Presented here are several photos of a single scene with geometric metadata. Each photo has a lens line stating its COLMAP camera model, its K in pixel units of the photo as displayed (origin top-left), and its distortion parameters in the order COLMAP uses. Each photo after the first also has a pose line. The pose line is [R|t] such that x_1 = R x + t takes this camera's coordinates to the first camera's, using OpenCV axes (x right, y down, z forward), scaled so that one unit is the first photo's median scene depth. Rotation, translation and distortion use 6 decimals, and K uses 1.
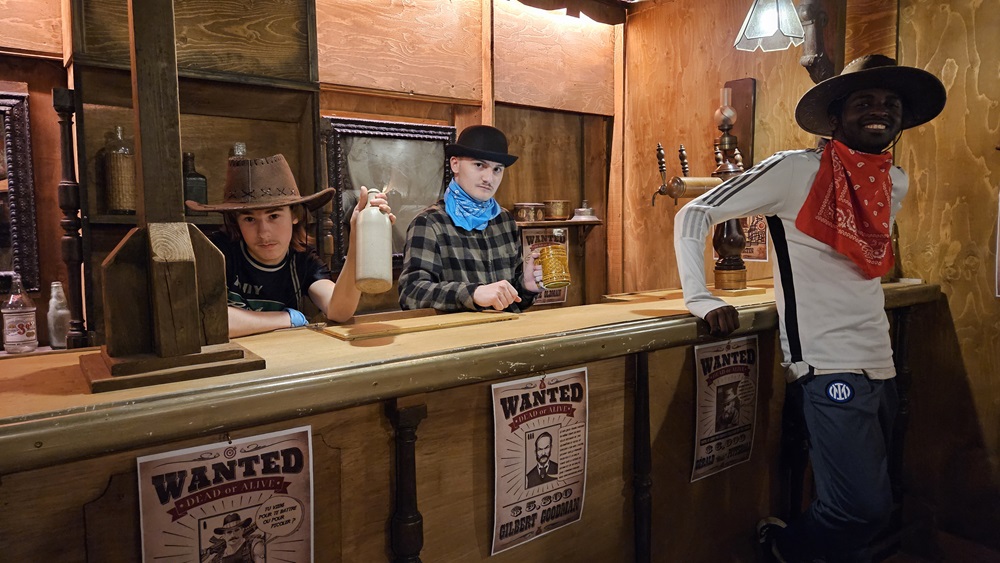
lens RADIAL K [[696.5, 0, 494.4], [0, 696.5, 289.3], [0, 0, 1]] dist [0.022782, -0.013037]
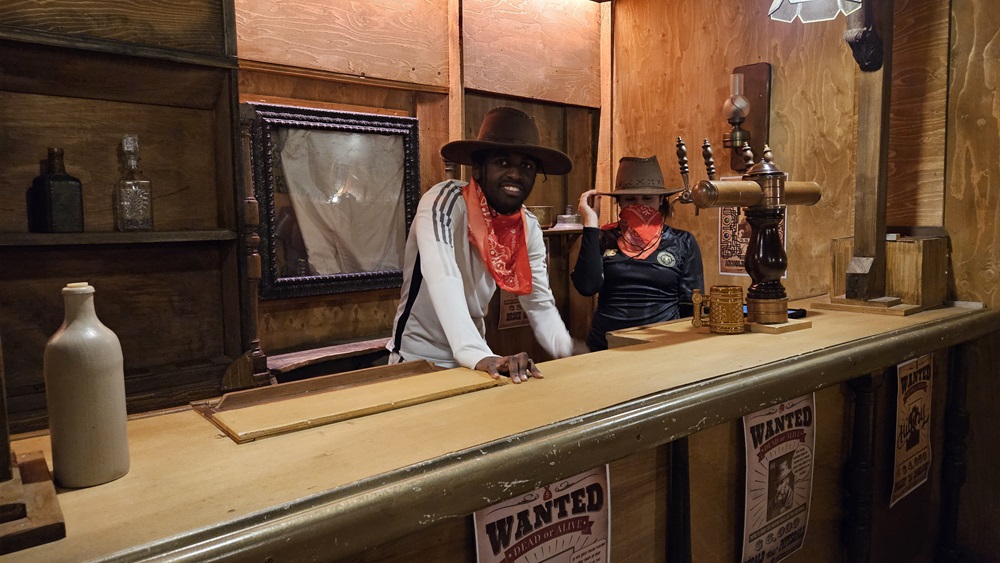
lens RADIAL K [[696.5, 0, 497.0], [0, 696.5, 288.4], [0, 0, 1]] dist [0.022782, -0.013037]
pose [[0.998561, -0.008367, 0.052978, -0.007913], [0.008340, 0.999965, 0.000716, -0.036808], [-0.052982, -0.000273, 0.998595, 0.200041]]
